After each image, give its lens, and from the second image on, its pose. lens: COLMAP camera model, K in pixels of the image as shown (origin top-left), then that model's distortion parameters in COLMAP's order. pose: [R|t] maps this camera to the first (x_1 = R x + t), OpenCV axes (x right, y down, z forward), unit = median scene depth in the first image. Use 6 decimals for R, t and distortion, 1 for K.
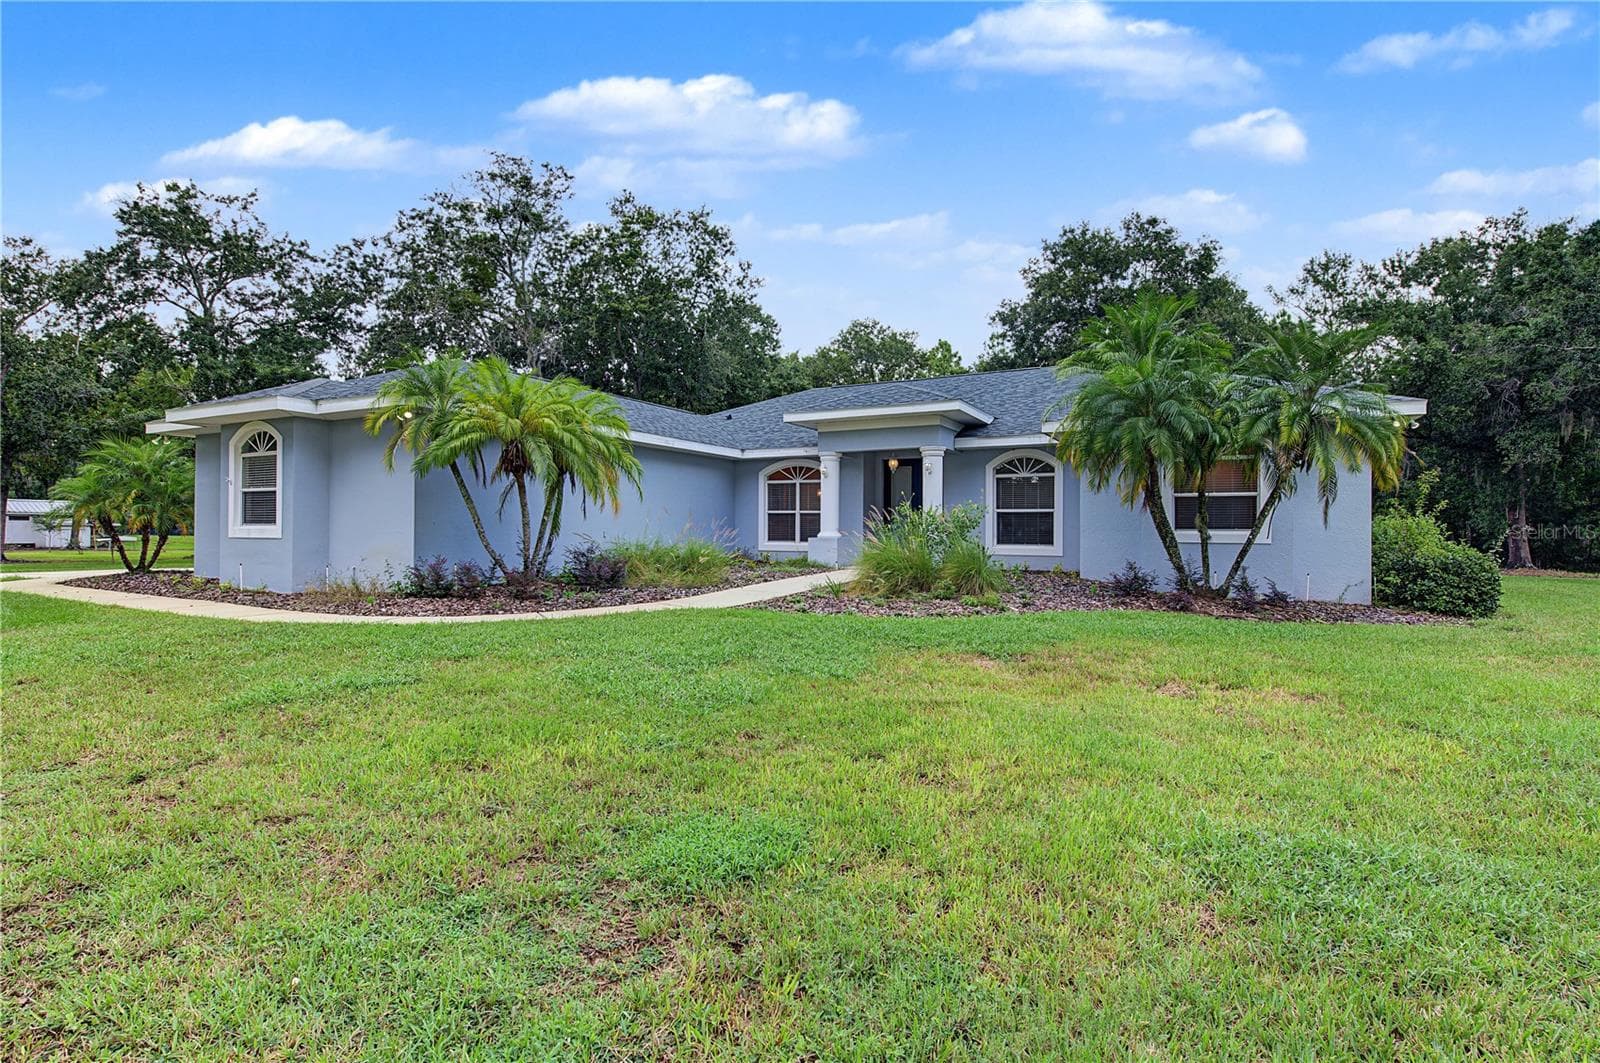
lens RADIAL K [[763.0, 0, 775.5], [0, 763.0, 537.8], [0, 0, 1]] dist [0.002169, -0.004696]
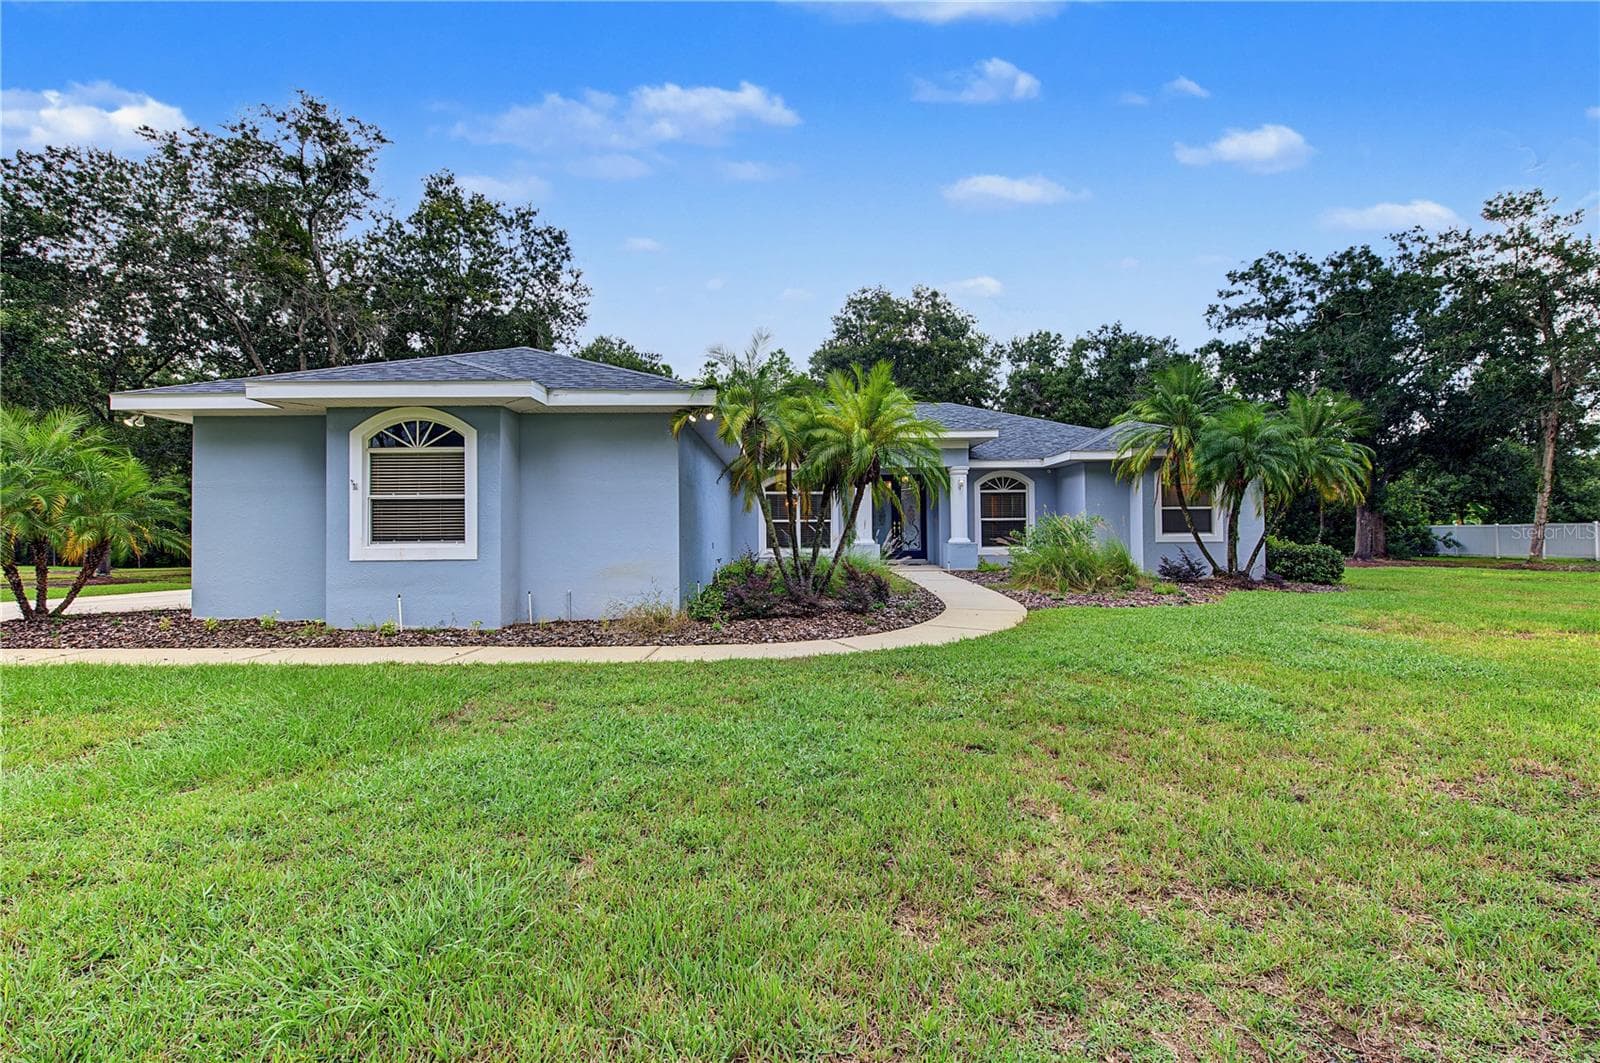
lens RADIAL K [[706.9, 0, 783.5], [0, 706.9, 523.7], [0, 0, 1]] dist [-0.007961, -0.000939]
pose [[0.876289, -0.006830, 0.481738, -0.524590], [0.020263, 0.999537, -0.022687, -0.009735], [-0.481360, 0.029642, 0.876022, 0.158980]]
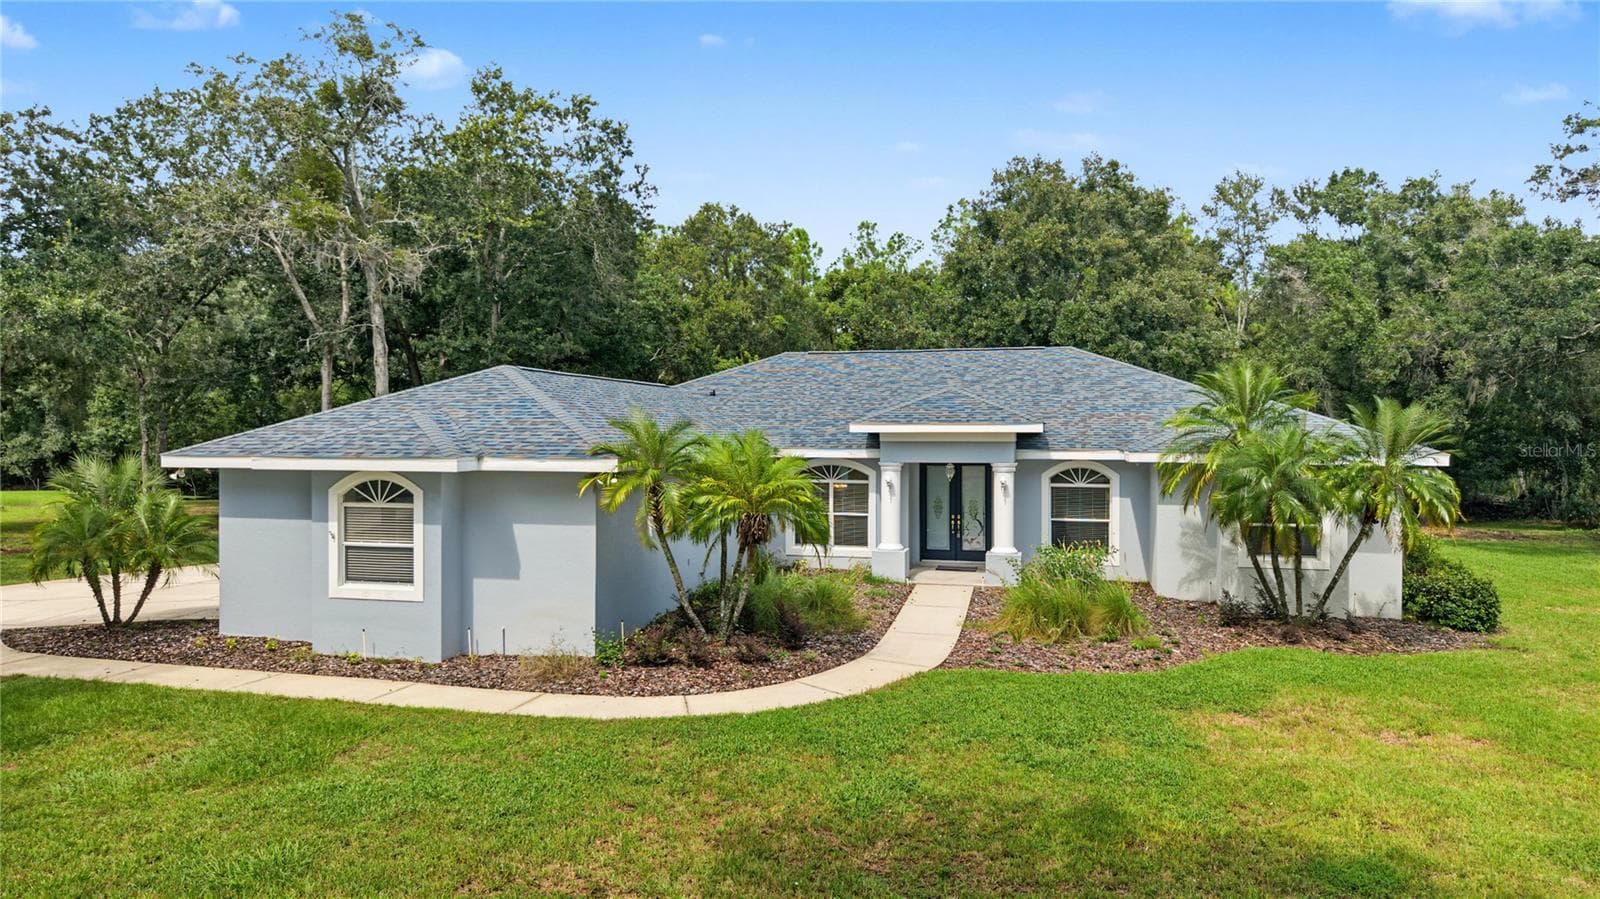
lens RADIAL K [[1051.2, 0, 764.2], [0, 1051.2, 444.5], [0, 0, 1]] dist [0.006015, -0.009845]
pose [[0.968244, -0.006859, 0.249912, -0.412456], [0.006743, 0.999976, 0.001320, -0.135726], [-0.249915, 0.000407, 0.968268, -0.237110]]
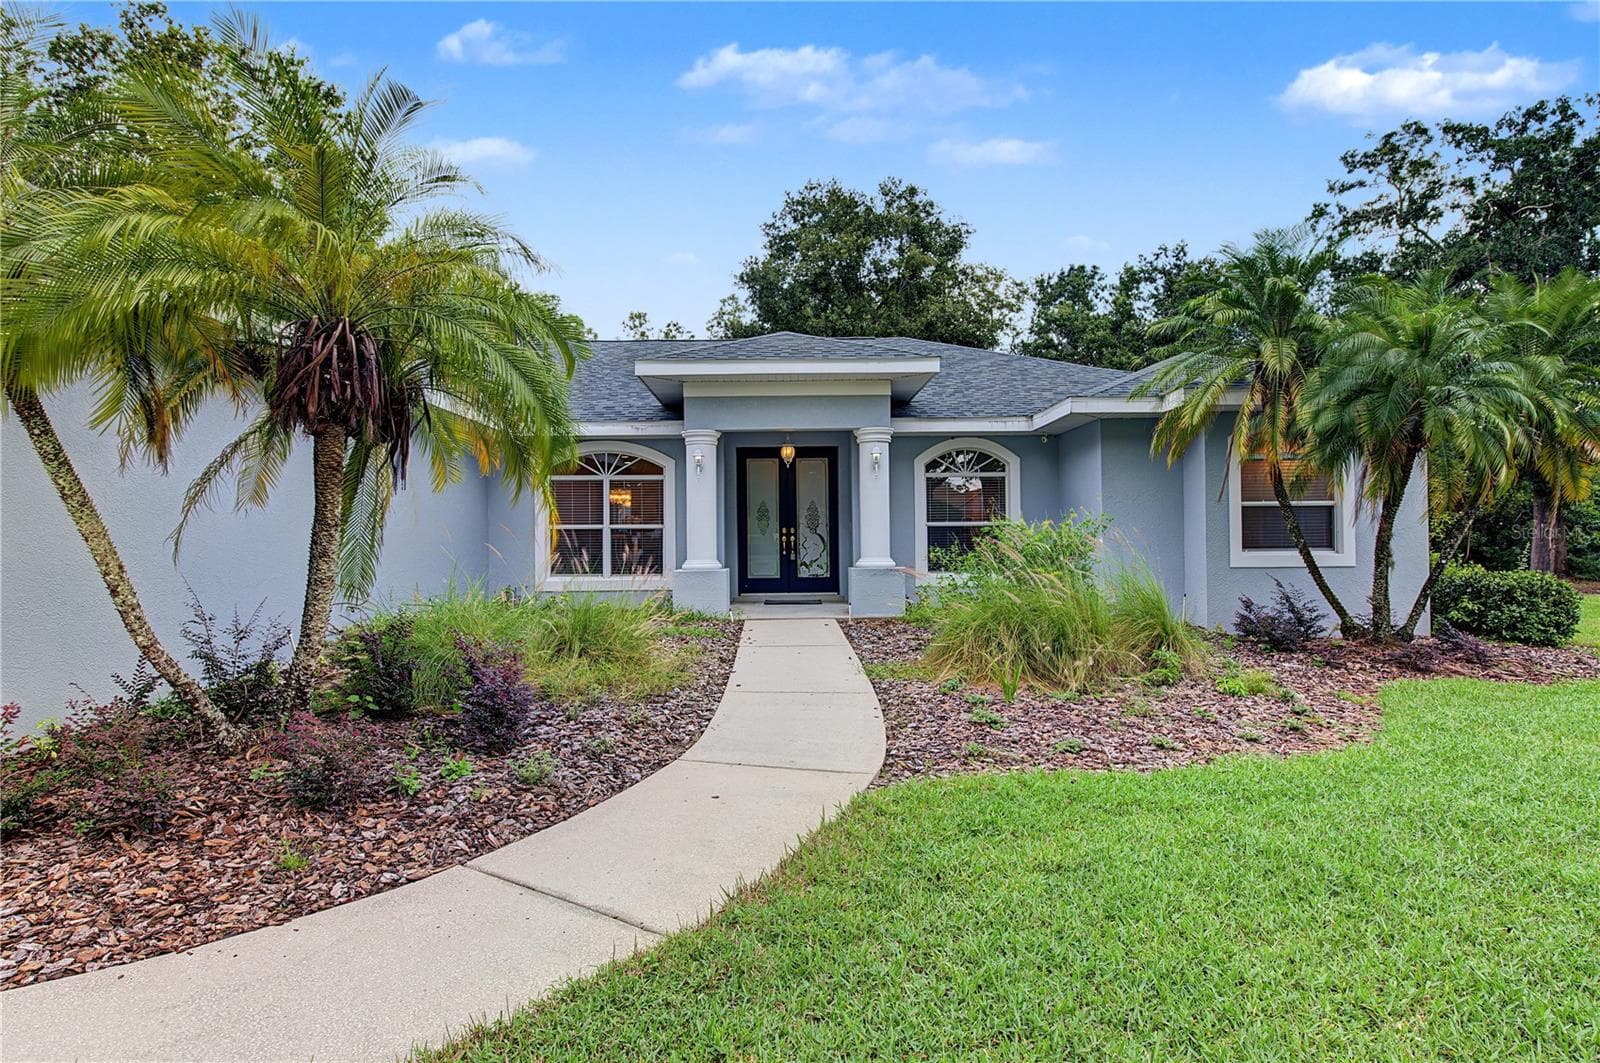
lens RADIAL K [[872.0, 0, 783.9], [0, 872.0, 540.9], [0, 0, 1]] dist [-0.012132, 0.004908]
pose [[0.873036, -0.015232, 0.487417, -0.211646], [0.021114, 0.999755, -0.006575, -0.017910], [-0.487198, 0.016032, 0.873144, 0.360761]]
